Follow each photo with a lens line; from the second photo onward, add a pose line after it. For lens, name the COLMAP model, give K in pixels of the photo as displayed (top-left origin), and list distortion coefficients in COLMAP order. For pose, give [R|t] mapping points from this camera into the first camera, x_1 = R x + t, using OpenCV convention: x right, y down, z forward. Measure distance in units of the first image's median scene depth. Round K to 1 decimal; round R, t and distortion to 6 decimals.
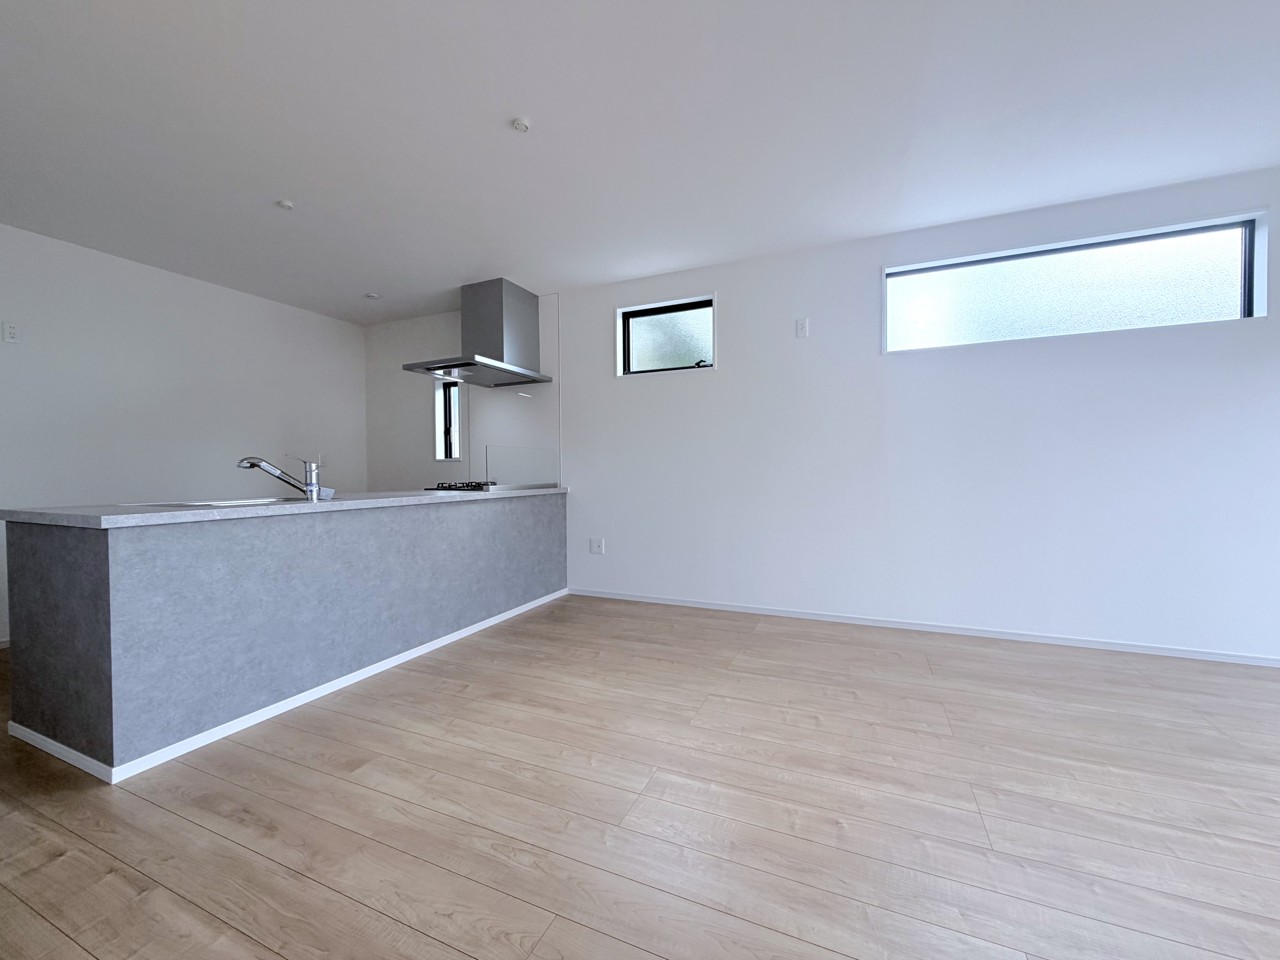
lens RADIAL K [[506.8, 0, 640.0], [0, 506.8, 480.0], [0, 0, 1]] dist [0.002407, 0.000431]
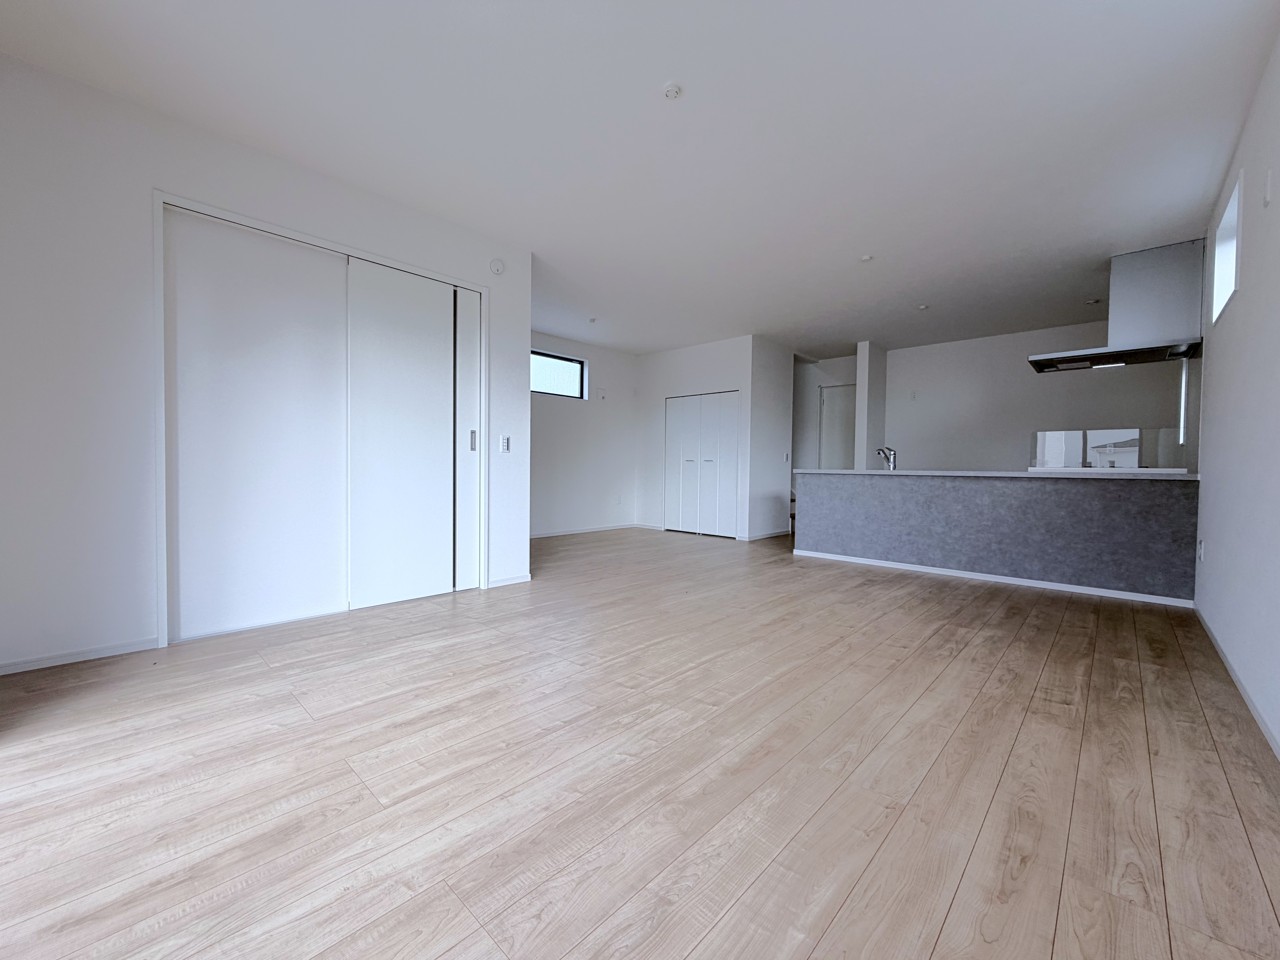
lens RADIAL K [[506.8, 0, 640.0], [0, 506.8, 480.0], [0, 0, 1]] dist [0.002407, 0.000431]
pose [[-0.332437, 0.022985, -0.942845, 1.676470], [-0.030514, 0.998917, 0.035111, 0.042466], [0.942632, 0.040442, -0.331376, 0.839007]]
